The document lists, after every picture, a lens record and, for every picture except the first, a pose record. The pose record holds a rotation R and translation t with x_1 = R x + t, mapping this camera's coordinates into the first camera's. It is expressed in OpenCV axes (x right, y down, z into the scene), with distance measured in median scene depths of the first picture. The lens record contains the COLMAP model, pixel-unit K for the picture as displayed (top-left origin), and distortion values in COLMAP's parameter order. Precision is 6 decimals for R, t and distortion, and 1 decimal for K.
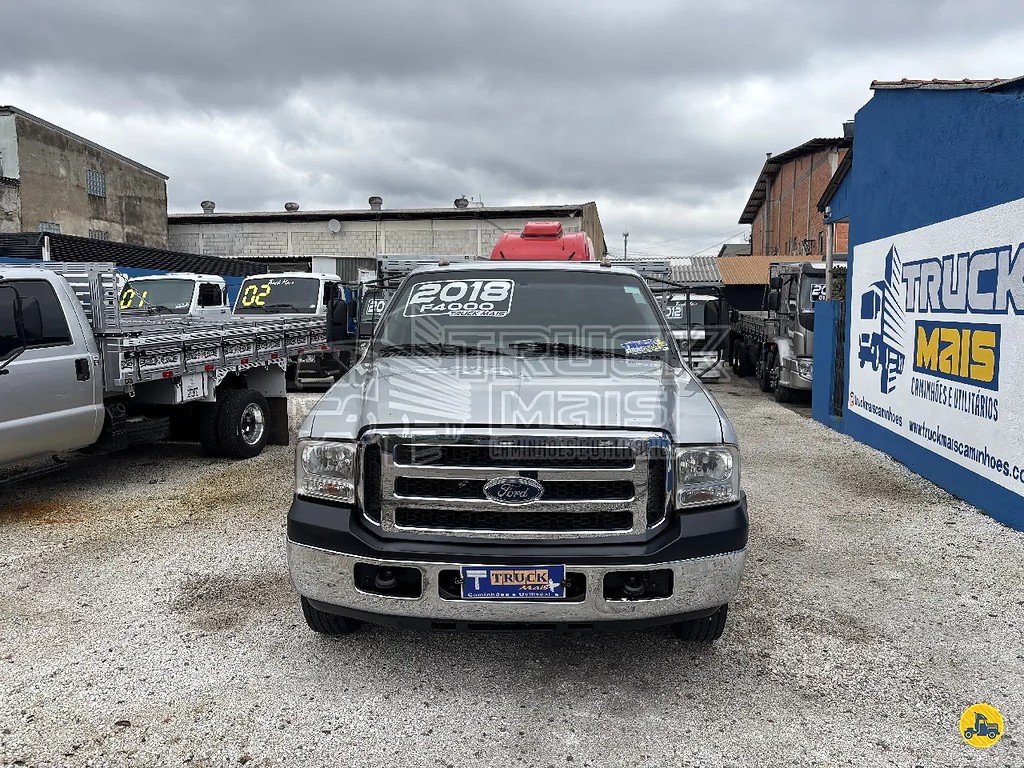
lens RADIAL K [[757.8, 0, 509.2], [0, 757.8, 389.0], [0, 0, 1]] dist [0.028179, -0.030945]
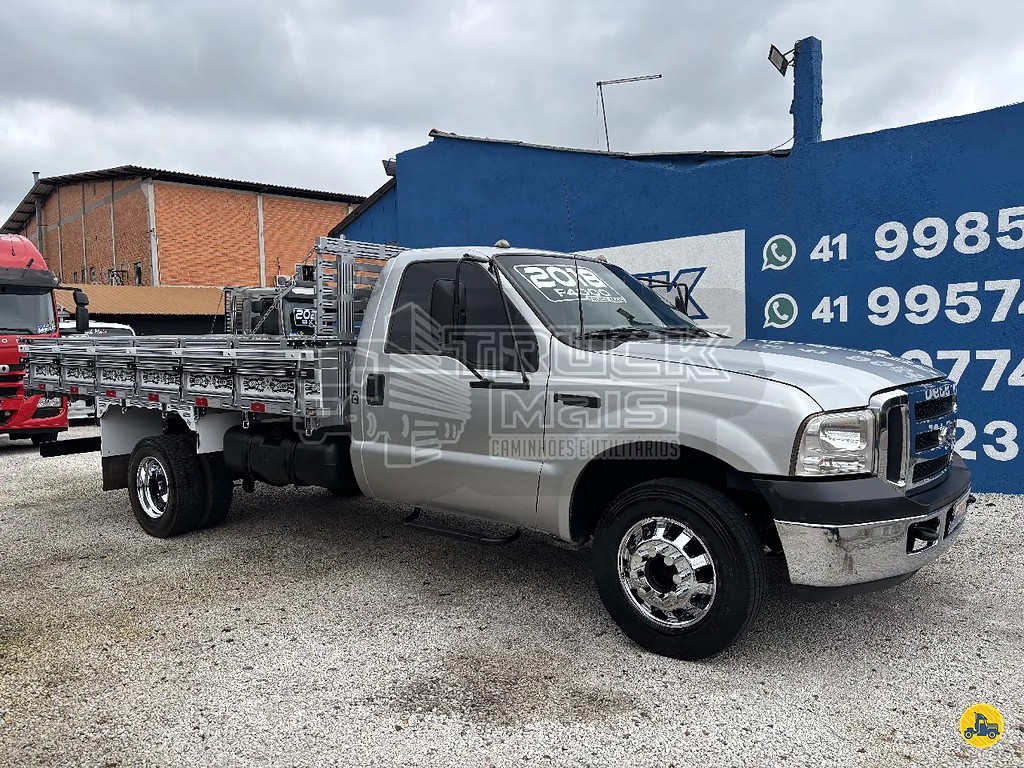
lens RADIAL K [[757.8, 0, 508.2], [0, 757.8, 378.1], [0, 0, 1]] dist [0.028179, -0.030945]
pose [[0.605811, -0.048145, 0.794151, -0.637761], [0.098442, 0.995033, -0.014773, -0.002498], [-0.789495, 0.087128, 0.607541, 0.408841]]
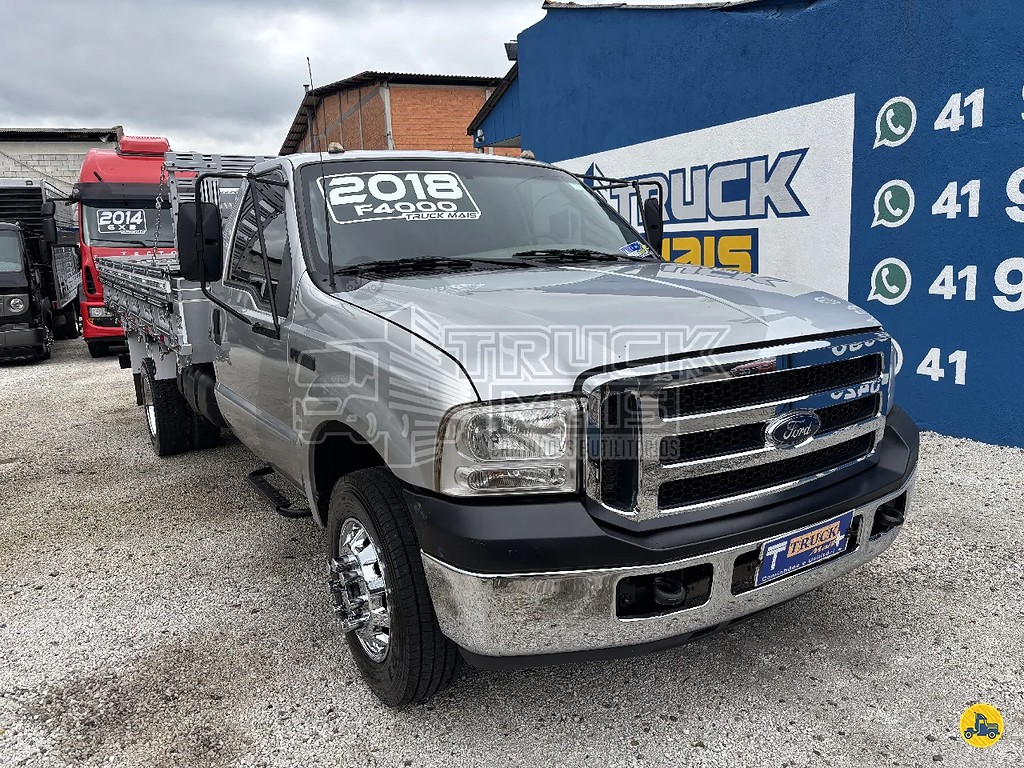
lens RADIAL K [[757.8, 0, 495.5], [0, 757.8, 393.2], [0, 0, 1]] dist [0.028179, -0.030945]
pose [[0.838705, -0.138845, 0.526589, -0.309175], [0.095696, 0.989482, 0.108479, -0.003498], [-0.536112, -0.040589, 0.843170, 0.264917]]
